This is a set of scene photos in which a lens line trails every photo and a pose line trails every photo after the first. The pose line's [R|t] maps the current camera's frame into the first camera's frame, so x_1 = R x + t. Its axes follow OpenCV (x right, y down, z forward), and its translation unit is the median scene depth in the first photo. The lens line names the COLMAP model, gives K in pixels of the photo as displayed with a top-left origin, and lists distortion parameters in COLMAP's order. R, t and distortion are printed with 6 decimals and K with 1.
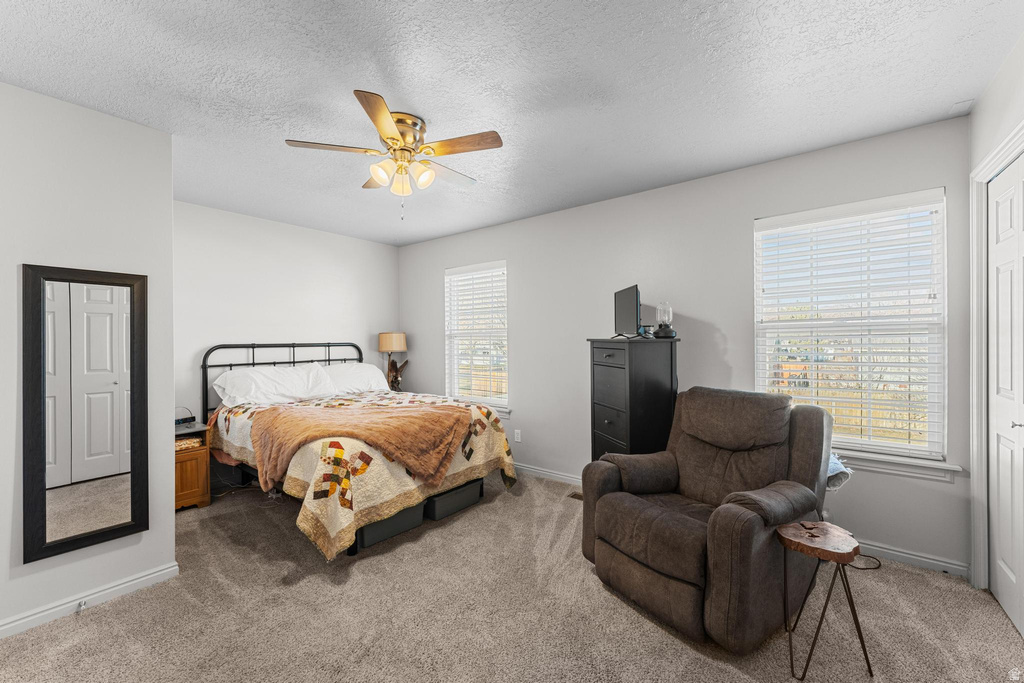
lens RADIAL K [[411.0, 0, 509.0], [0, 411.0, 340.2], [0, 0, 1]] dist [0.001732, 0.000164]
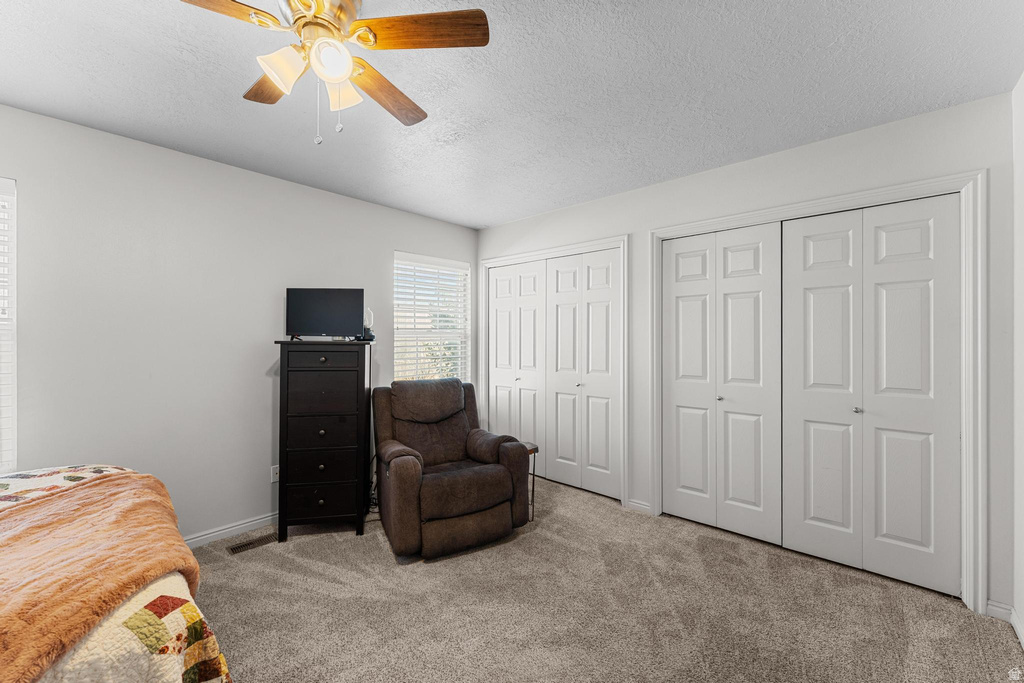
lens RADIAL K [[411.0, 0, 510.0], [0, 411.0, 340.8], [0, 0, 1]] dist [0.001732, 0.000164]
pose [[0.073458, 0.005377, 0.997284, -0.852608], [0.002968, 0.999980, -0.005610, 0.003226], [-0.997294, 0.003372, 0.073441, 0.682174]]
